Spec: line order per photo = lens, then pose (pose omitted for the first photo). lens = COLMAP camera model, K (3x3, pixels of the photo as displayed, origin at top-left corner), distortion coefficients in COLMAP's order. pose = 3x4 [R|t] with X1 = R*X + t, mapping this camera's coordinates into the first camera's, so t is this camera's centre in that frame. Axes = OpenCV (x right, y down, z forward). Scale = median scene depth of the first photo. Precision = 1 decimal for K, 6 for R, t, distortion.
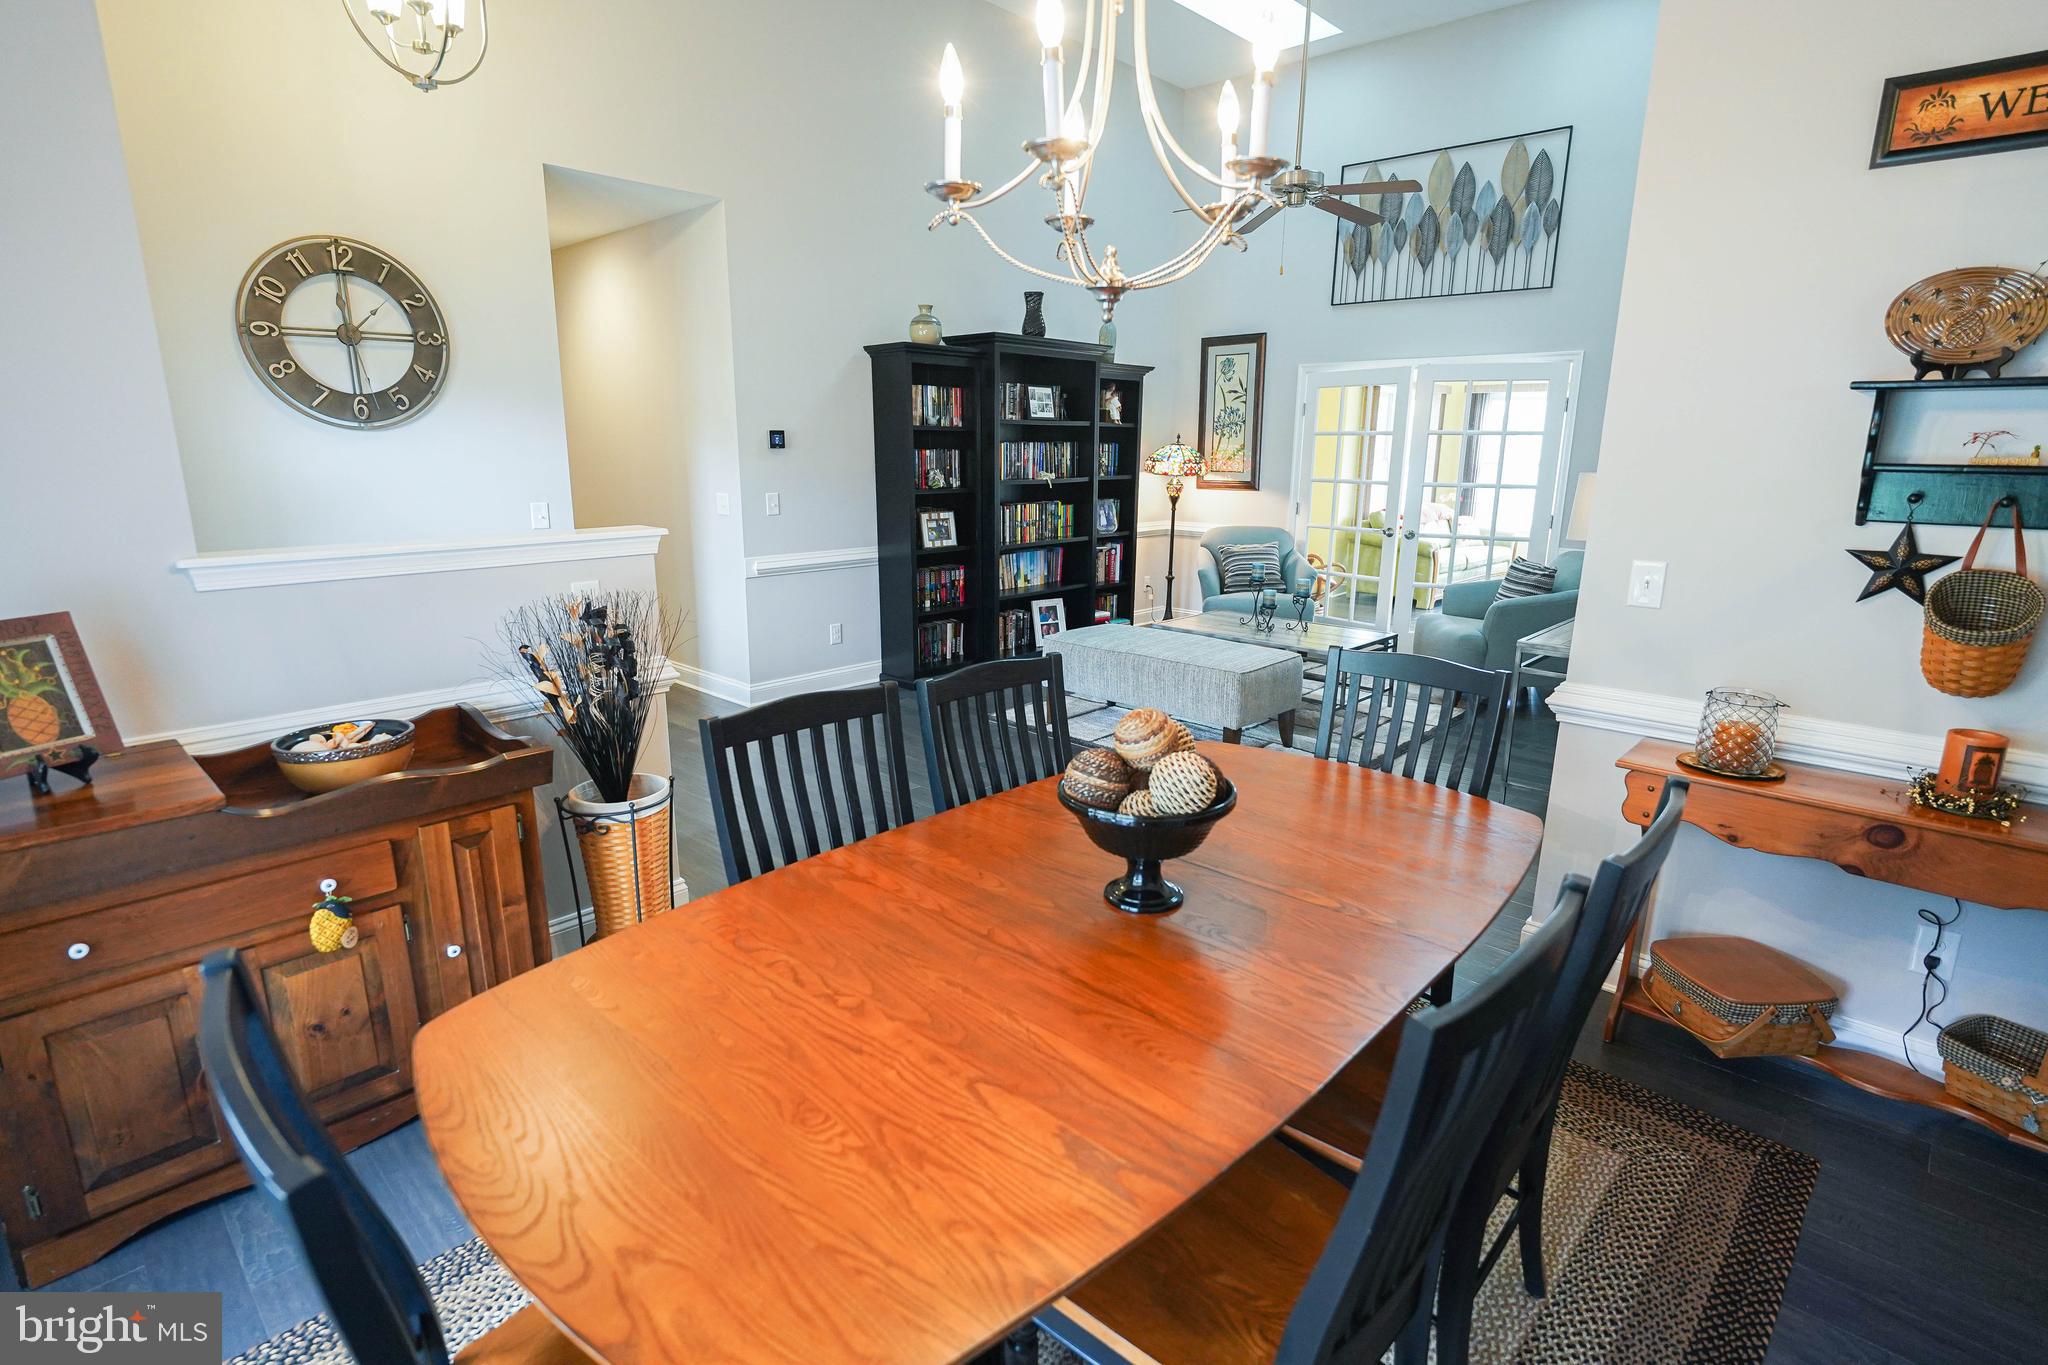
lens RADIAL K [[981.4, 0, 1032.8], [0, 981.4, 666.5], [0, 0, 1]] dist [-0.004825, -0.000601]
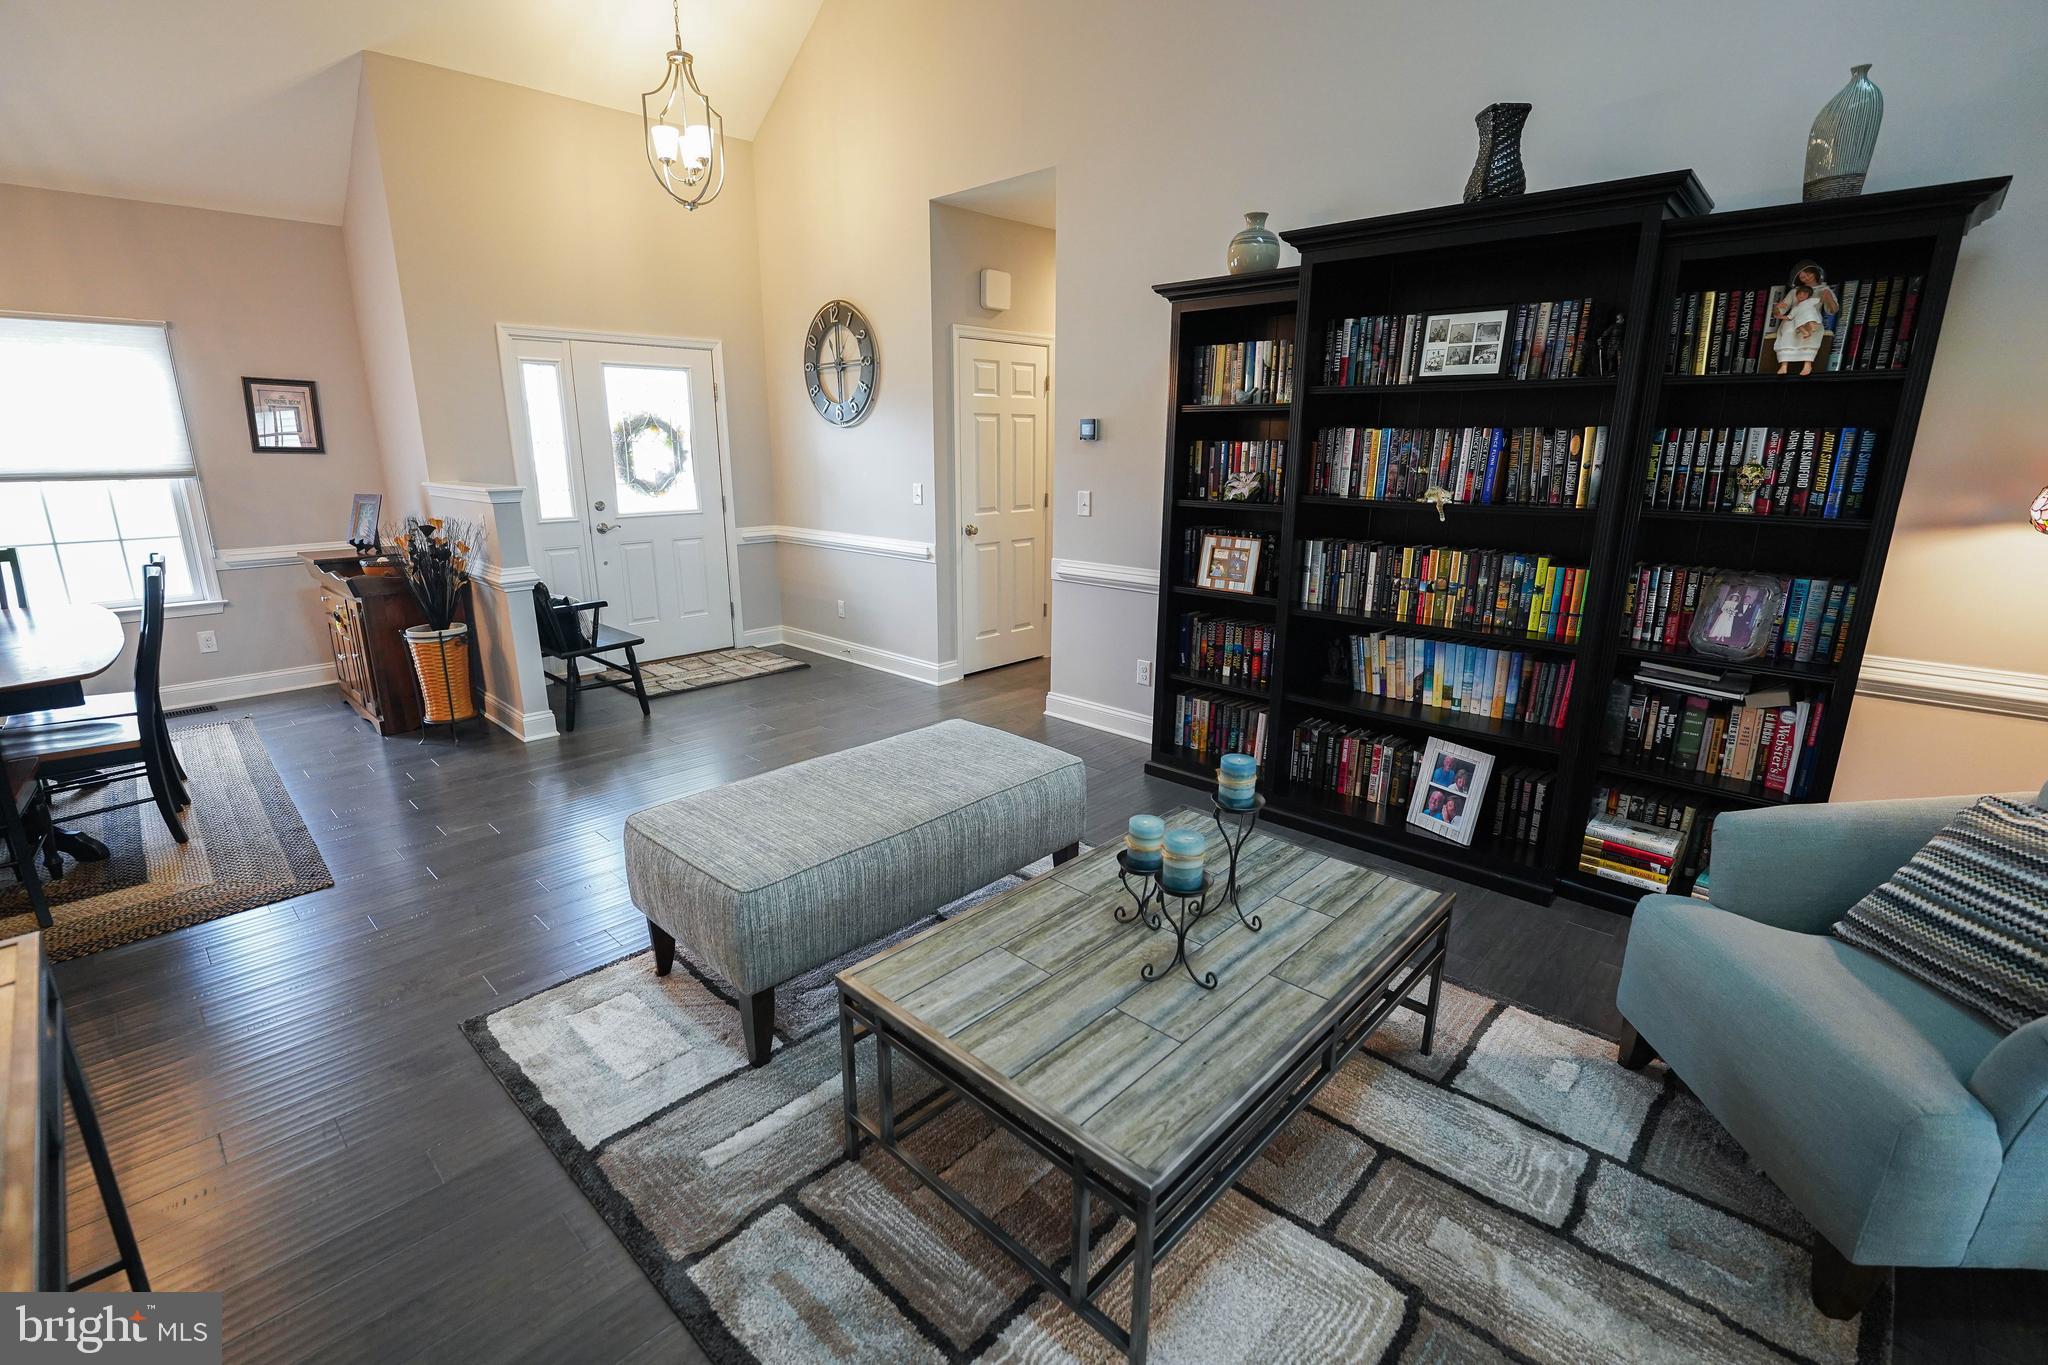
lens RADIAL K [[906.0, 0, 1026.7], [0, 906.0, 696.5], [0, 0, 1]] dist [-0.015153, 0.000068]
pose [[-0.017335, 0.266272, -0.963742, 0.497256], [-0.221387, 0.938940, 0.263401, -0.179424], [0.975032, 0.217926, 0.042673, 0.832089]]
